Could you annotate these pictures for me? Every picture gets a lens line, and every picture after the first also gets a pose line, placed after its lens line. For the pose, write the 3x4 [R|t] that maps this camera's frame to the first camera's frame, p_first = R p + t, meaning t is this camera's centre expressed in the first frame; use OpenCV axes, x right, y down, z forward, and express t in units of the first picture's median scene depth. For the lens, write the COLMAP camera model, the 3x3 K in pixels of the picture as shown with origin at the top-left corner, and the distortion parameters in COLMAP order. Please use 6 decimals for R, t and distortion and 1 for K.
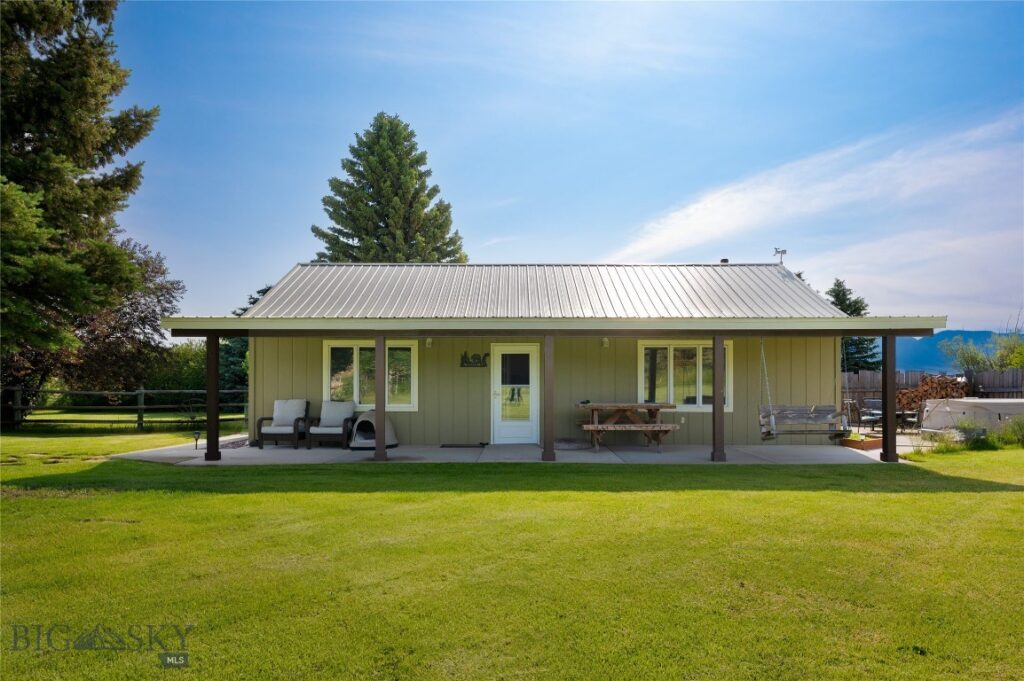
lens RADIAL K [[664.9, 0, 514.0], [0, 664.9, 372.8], [0, 0, 1]] dist [0.000546, 0.004505]
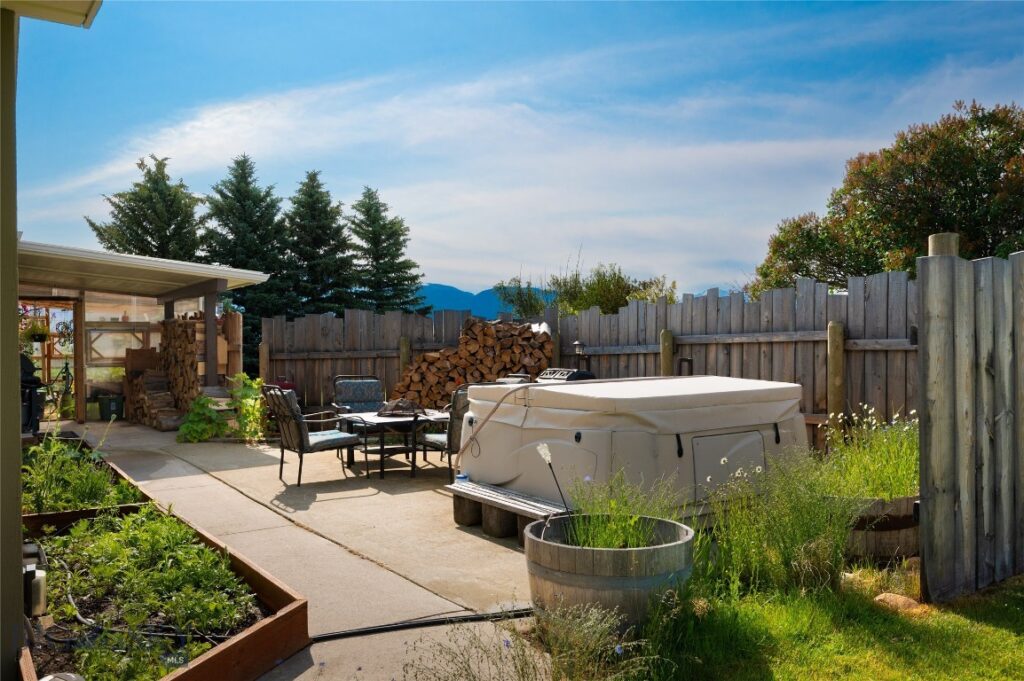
lens RADIAL K [[815.5, 0, 508.7], [0, 815.5, 342.2], [0, 0, 1]] dist [-0.008048, -0.001784]
pose [[0.832748, -0.012472, 0.553511, 0.341973], [0.004932, 0.999874, 0.015110, 0.011156], [-0.553630, -0.009853, 0.832704, 0.540981]]
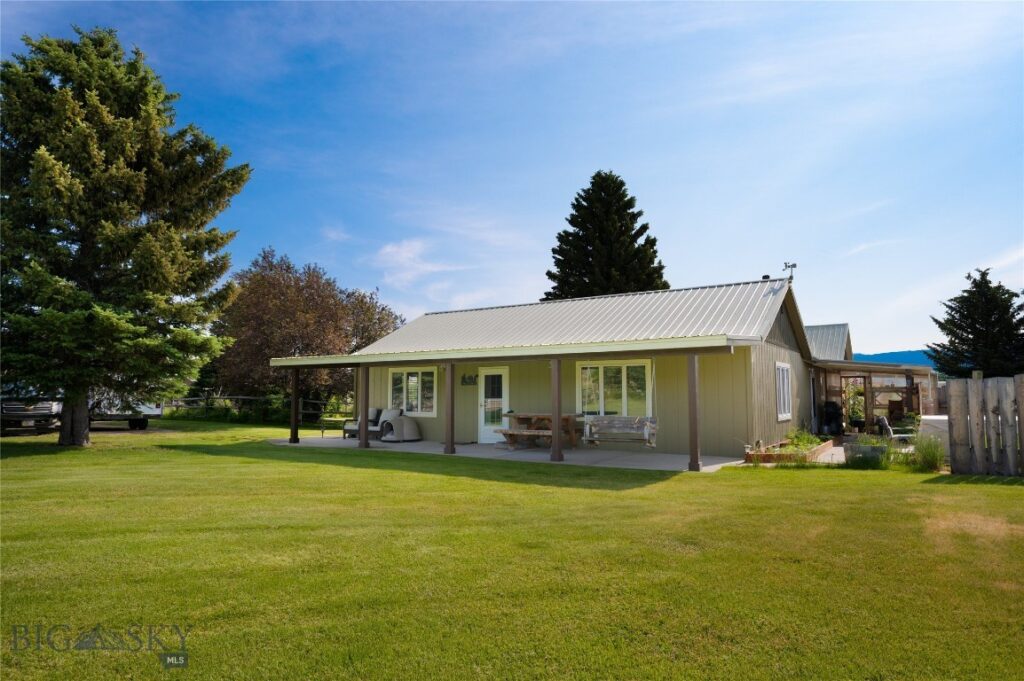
lens RADIAL K [[622.6, 0, 509.9], [0, 622.6, 343.2], [0, 0, 1]] dist [0.005026, 0.000996]
pose [[0.833725, -0.047371, -0.550144, 0.518357], [0.008000, 0.997245, -0.073745, 0.000384], [0.552121, 0.057082, 0.831807, -0.008494]]
